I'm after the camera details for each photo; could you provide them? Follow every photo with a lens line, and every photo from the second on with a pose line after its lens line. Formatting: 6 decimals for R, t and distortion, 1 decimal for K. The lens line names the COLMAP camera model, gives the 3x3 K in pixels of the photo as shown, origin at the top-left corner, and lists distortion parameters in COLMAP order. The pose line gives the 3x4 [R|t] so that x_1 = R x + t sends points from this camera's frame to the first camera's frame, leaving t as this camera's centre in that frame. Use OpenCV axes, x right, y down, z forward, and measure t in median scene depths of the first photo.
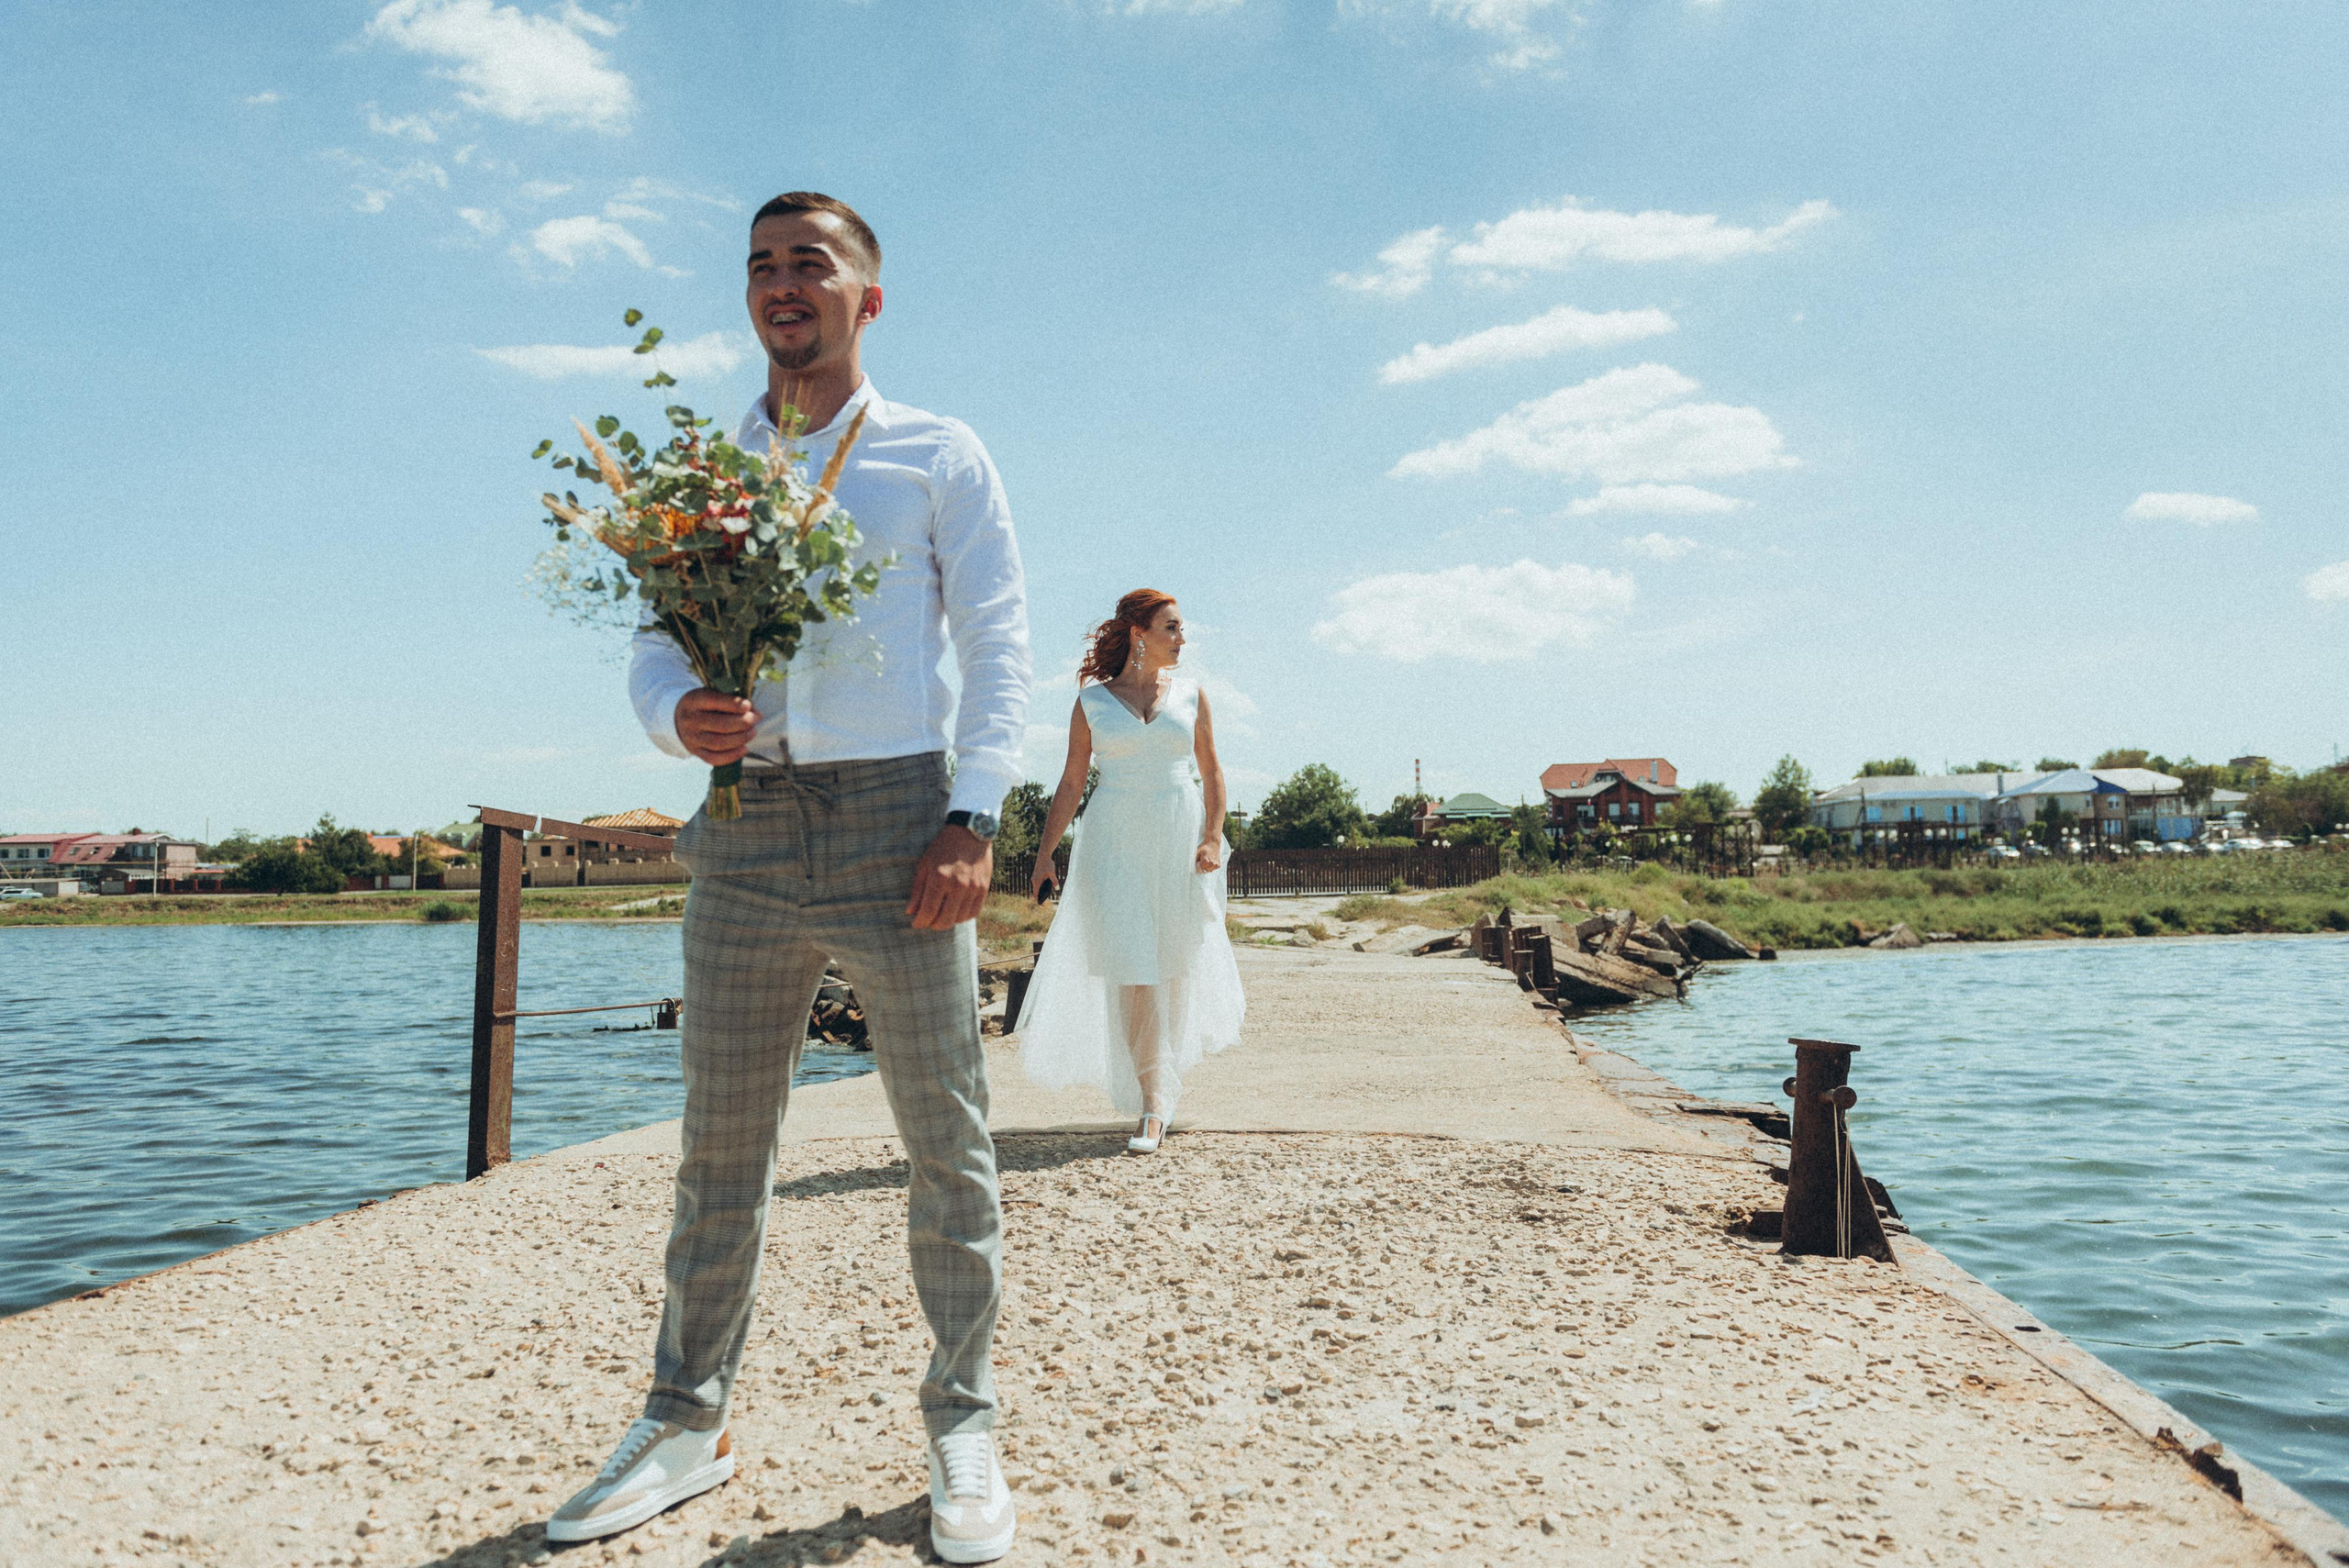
lens RADIAL K [[973.5, 0, 1174.5], [0, 973.5, 784.0], [0, 0, 1]] dist [-0.004087, -0.000381]
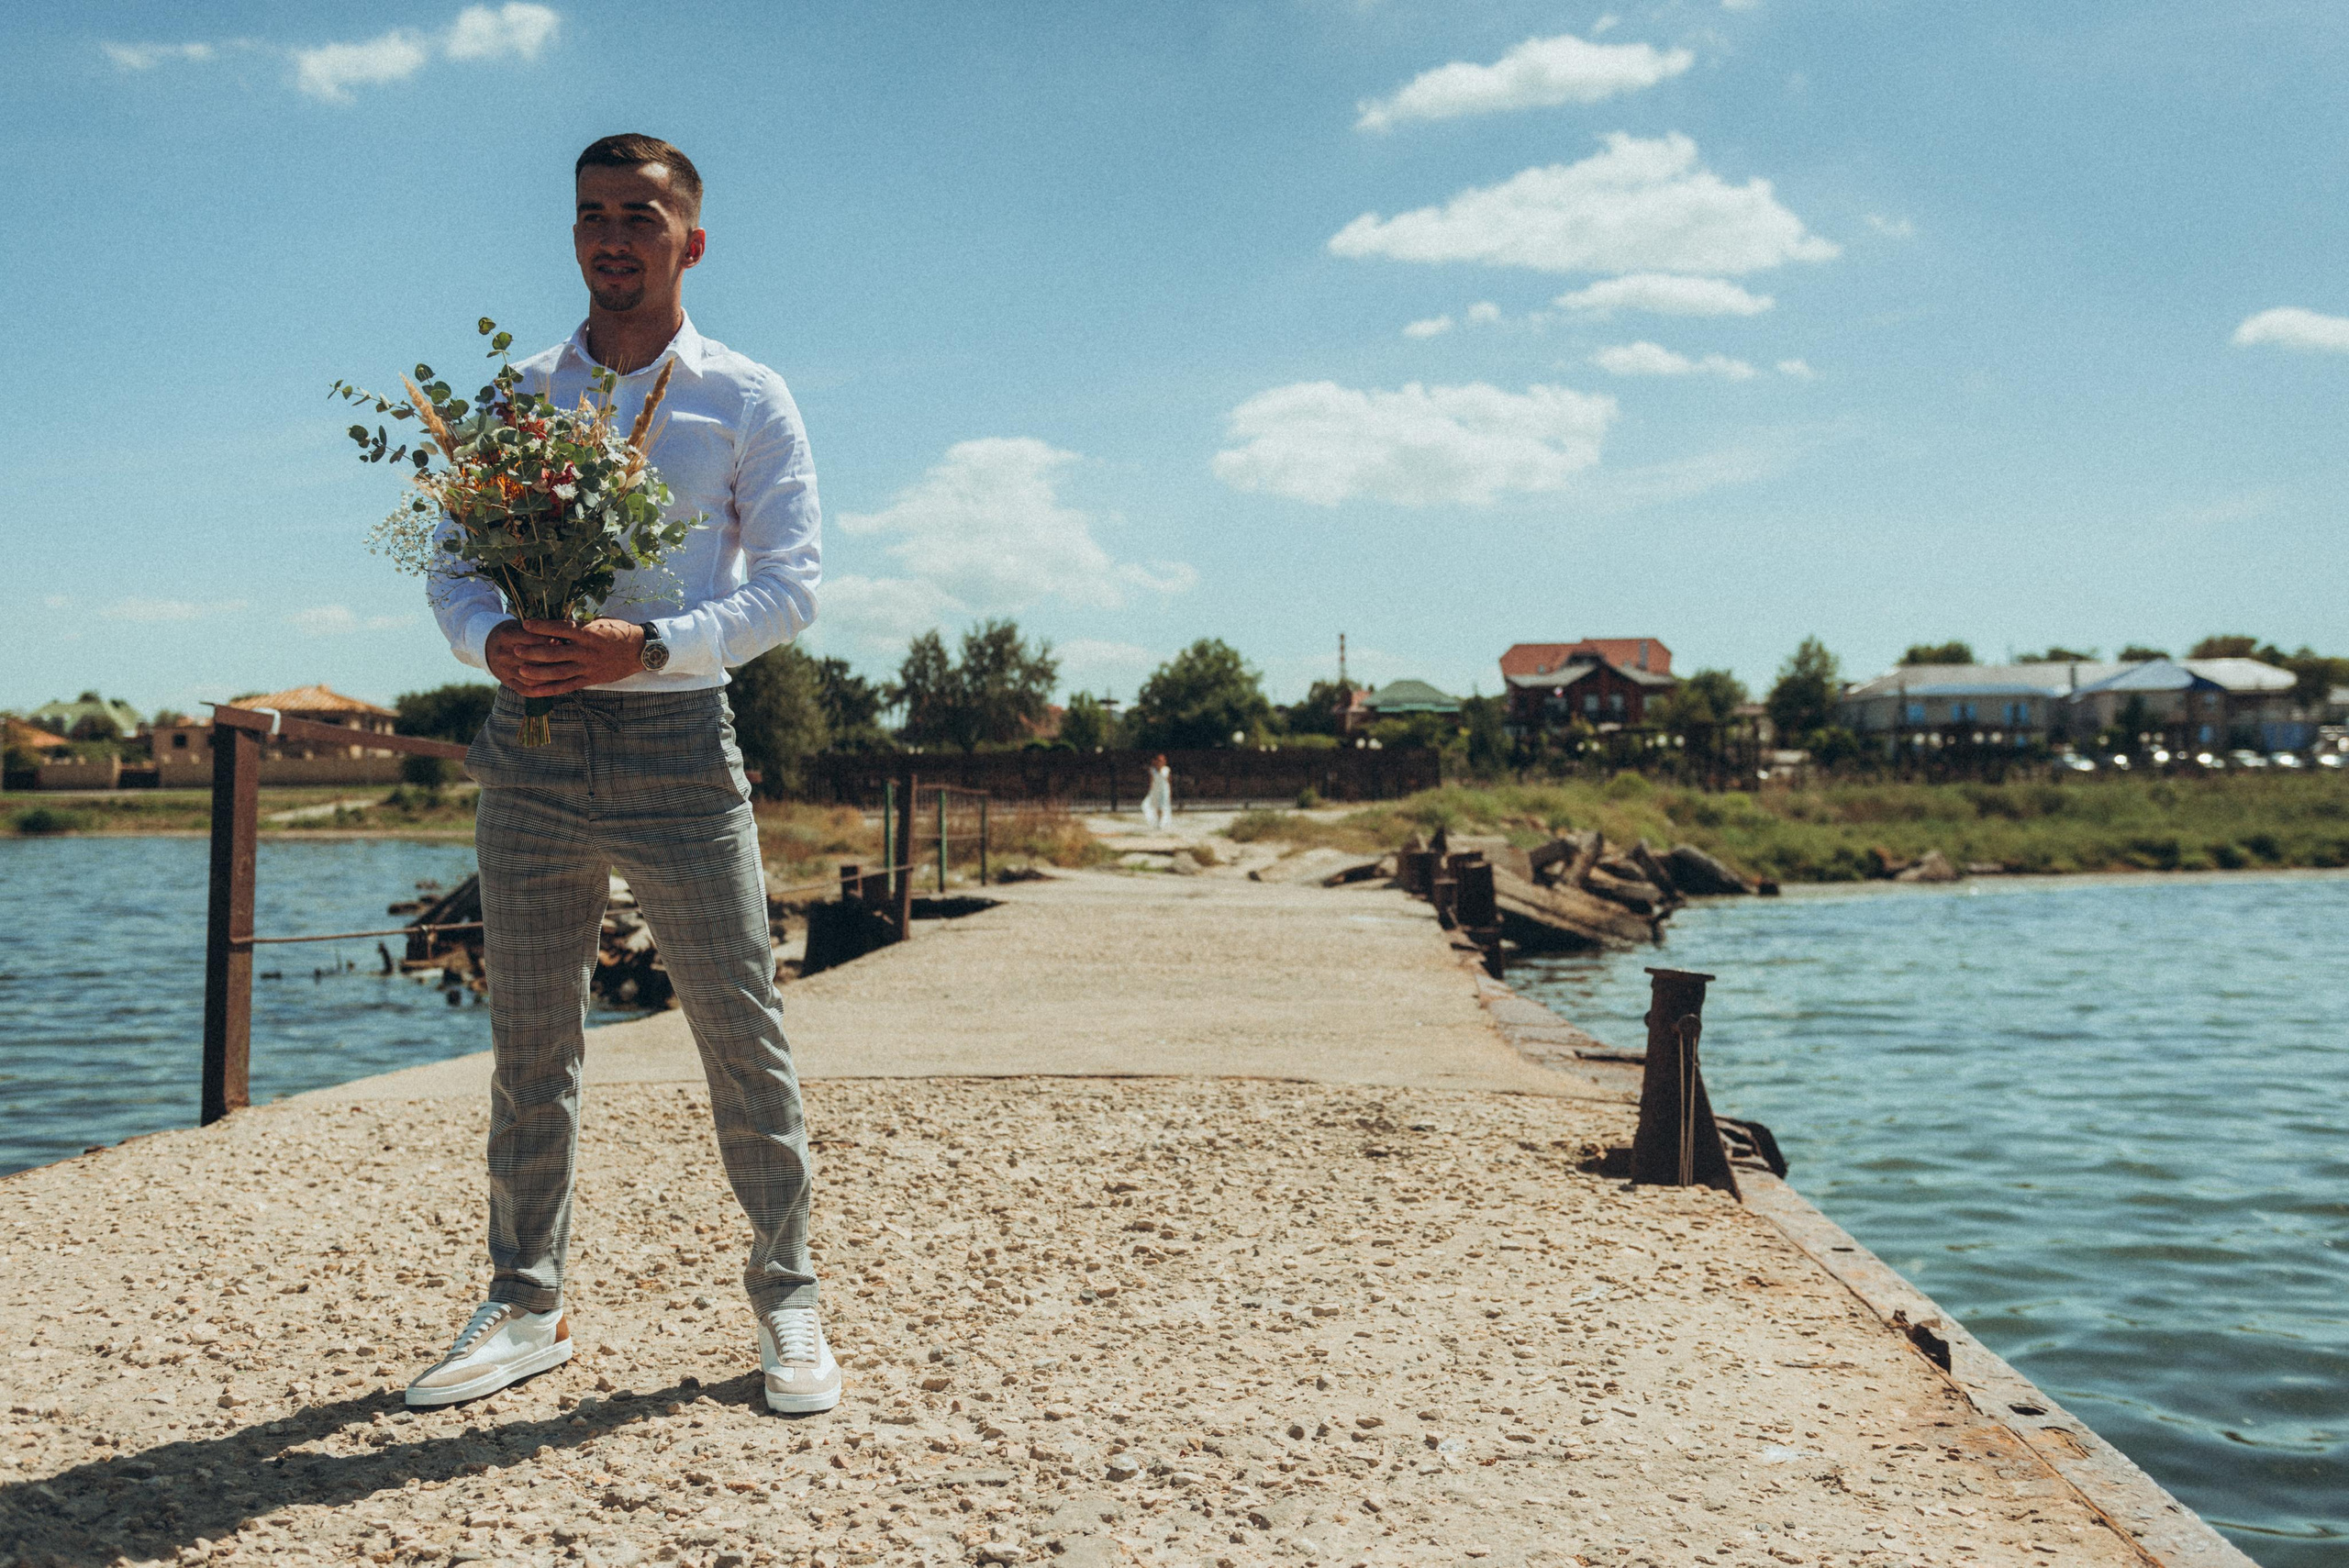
lens RADIAL K [[2181.0, 0, 1174.5], [0, 2181.0, 784.0], [0, 0, 1]] dist [-0.015250, -0.013372]
pose [[0.999487, 0.008858, 0.030775, 0.100977], [-0.012324, 0.993366, 0.114336, -0.154334], [-0.029558, -0.114657, 0.992965, -1.070417]]
